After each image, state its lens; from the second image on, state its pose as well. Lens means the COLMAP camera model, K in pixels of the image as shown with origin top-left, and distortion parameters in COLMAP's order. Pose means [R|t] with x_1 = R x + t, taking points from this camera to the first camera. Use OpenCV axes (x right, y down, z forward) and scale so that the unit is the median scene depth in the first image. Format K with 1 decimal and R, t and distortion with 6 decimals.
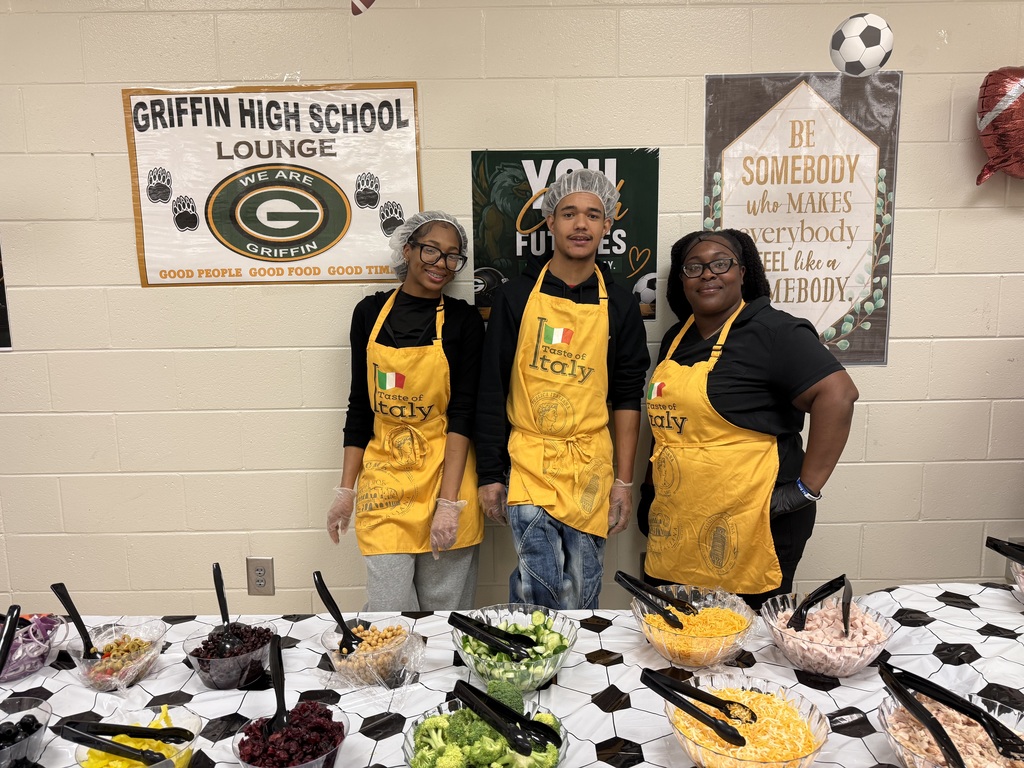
lens RADIAL K [[712.1, 0, 511.9], [0, 712.1, 378.8], [0, 0, 1]] dist [0.001171, -0.008702]
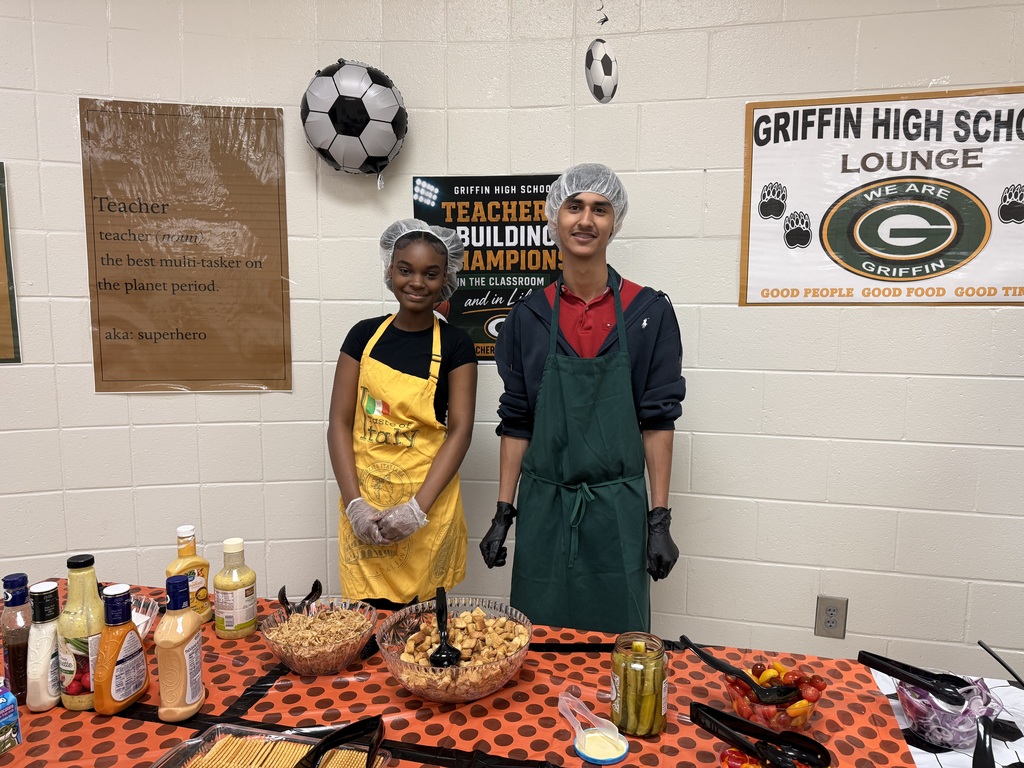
lens RADIAL K [[712.1, 0, 511.8], [0, 712.1, 386.5], [0, 0, 1]] dist [0.001171, -0.008702]
pose [[0.975858, 0.042094, -0.214311, -0.620641], [-0.047246, 0.998703, -0.018974, 0.013970], [0.213235, 0.028641, 0.976581, -0.009604]]
